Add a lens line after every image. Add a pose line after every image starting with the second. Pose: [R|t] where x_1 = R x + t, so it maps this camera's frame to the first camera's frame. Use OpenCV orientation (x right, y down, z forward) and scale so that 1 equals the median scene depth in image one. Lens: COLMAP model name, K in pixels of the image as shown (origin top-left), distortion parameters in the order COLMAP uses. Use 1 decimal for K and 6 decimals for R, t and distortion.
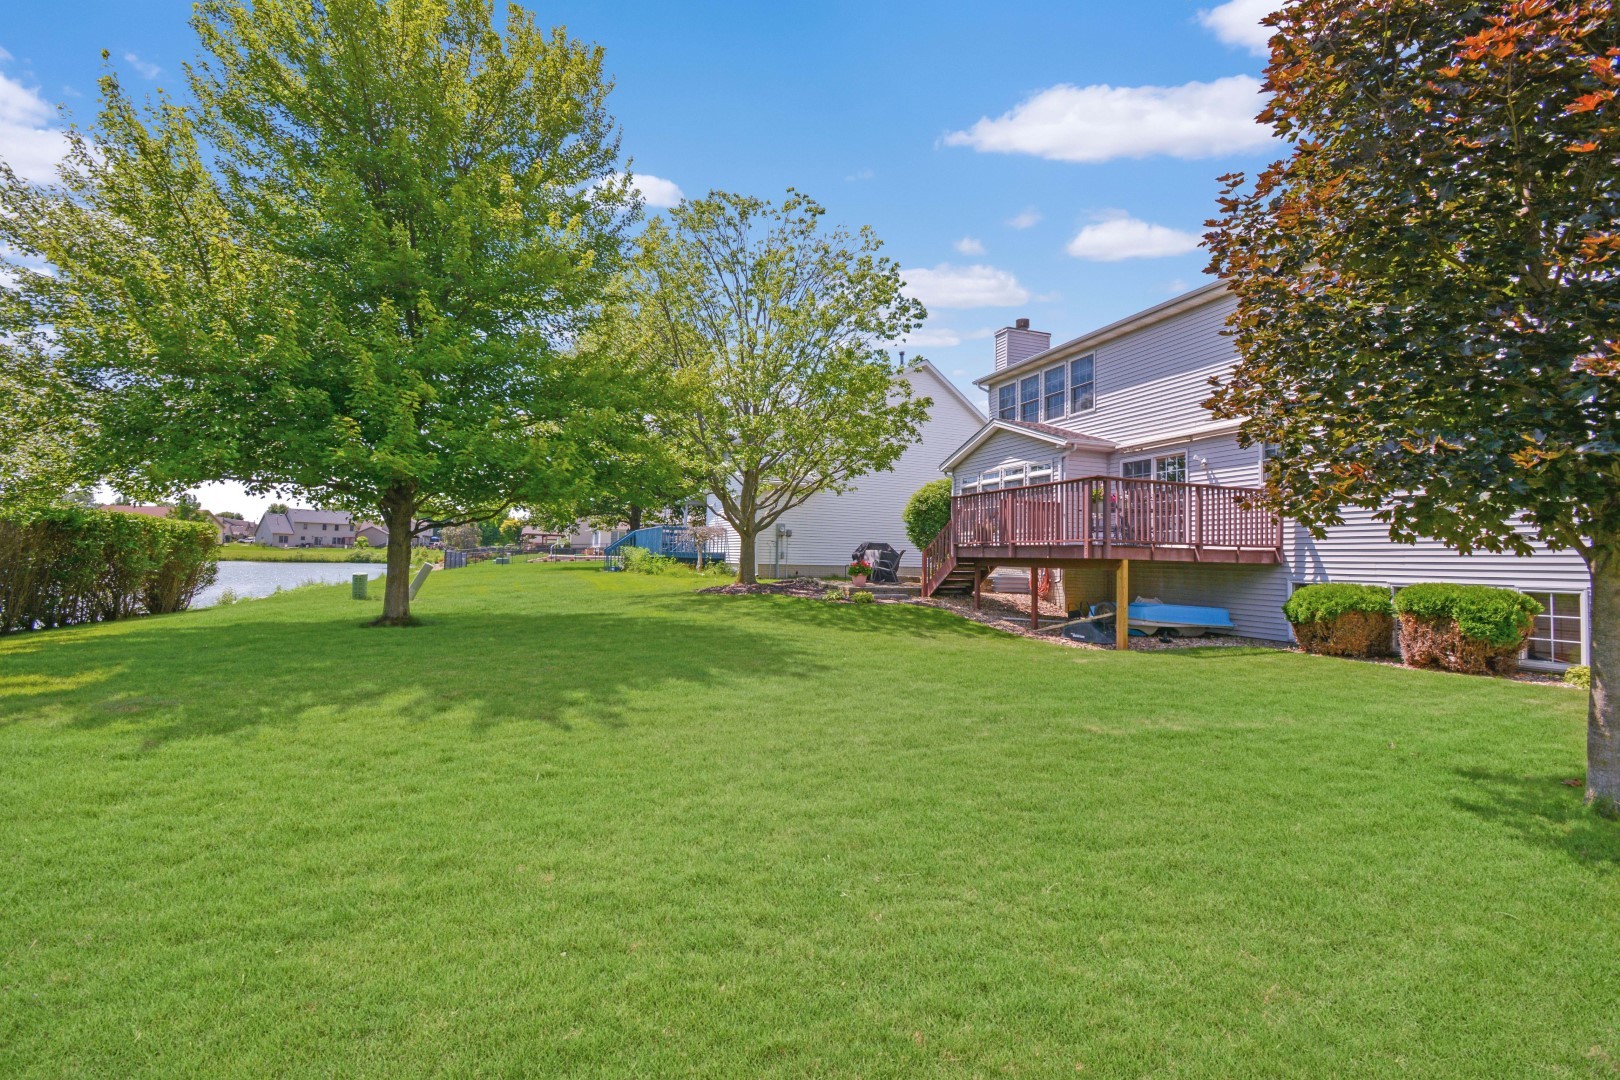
lens RADIAL K [[715.8, 0, 819.1], [0, 715.8, 519.3], [0, 0, 1]] dist [0.026973, -0.030696]
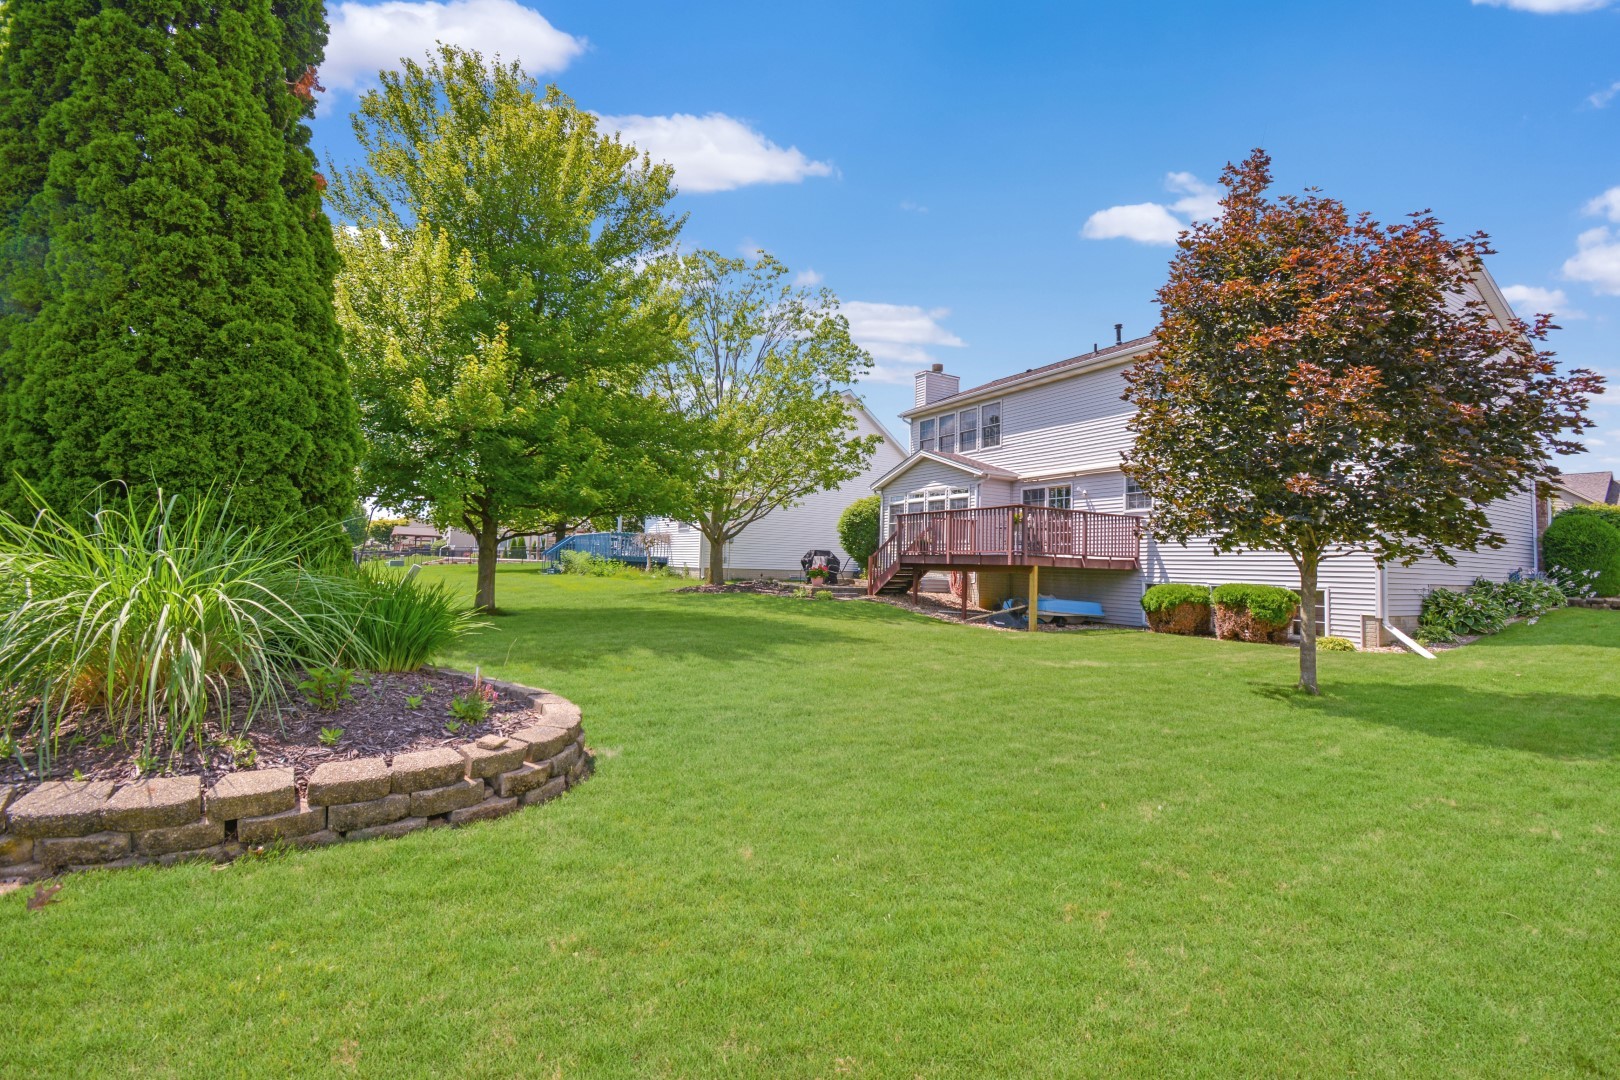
lens RADIAL K [[715.8, 0, 819.1], [0, 715.8, 519.3], [0, 0, 1]] dist [0.026973, -0.030696]
pose [[0.984446, 0.018138, 0.174751, -0.169061], [-0.017016, 0.999824, -0.007916, -0.011248], [-0.174864, 0.004819, 0.984581, -0.208605]]
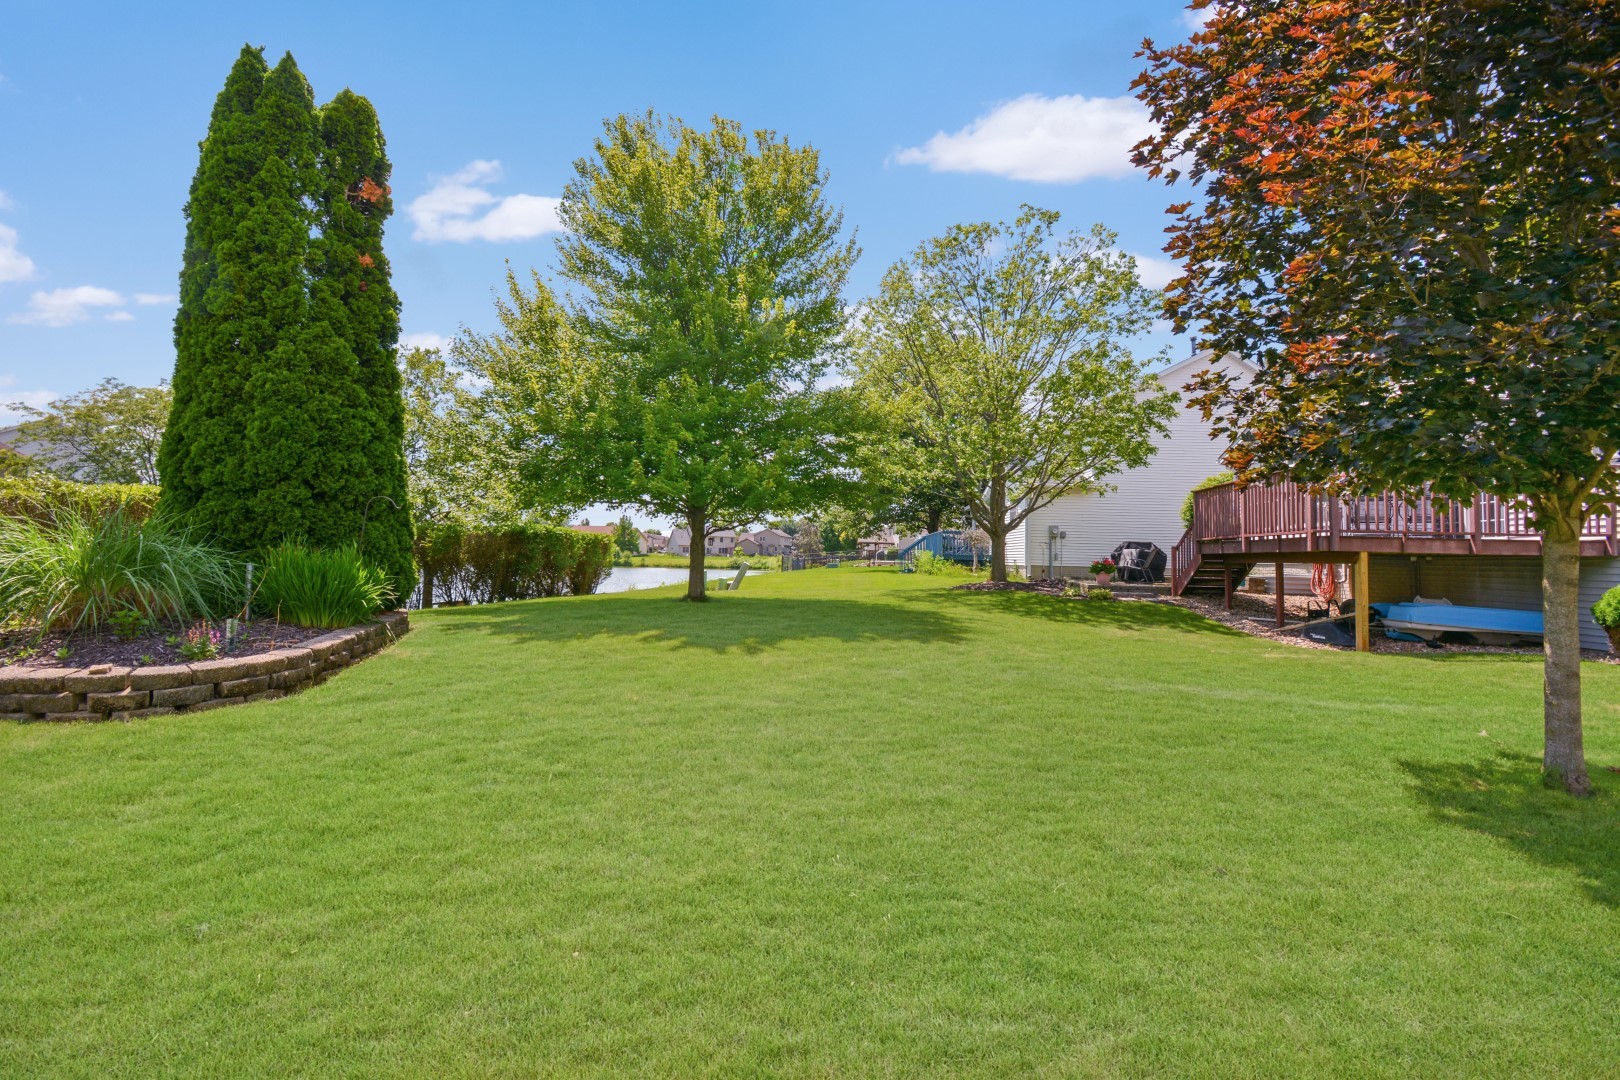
lens RADIAL K [[715.8, 0, 819.1], [0, 715.8, 519.3], [0, 0, 1]] dist [0.026973, -0.030696]
pose [[0.895219, -0.027848, -0.444756, 0.166510], [0.022758, 0.999600, -0.016780, 0.011116], [0.445045, 0.004900, 0.895495, -0.089860]]
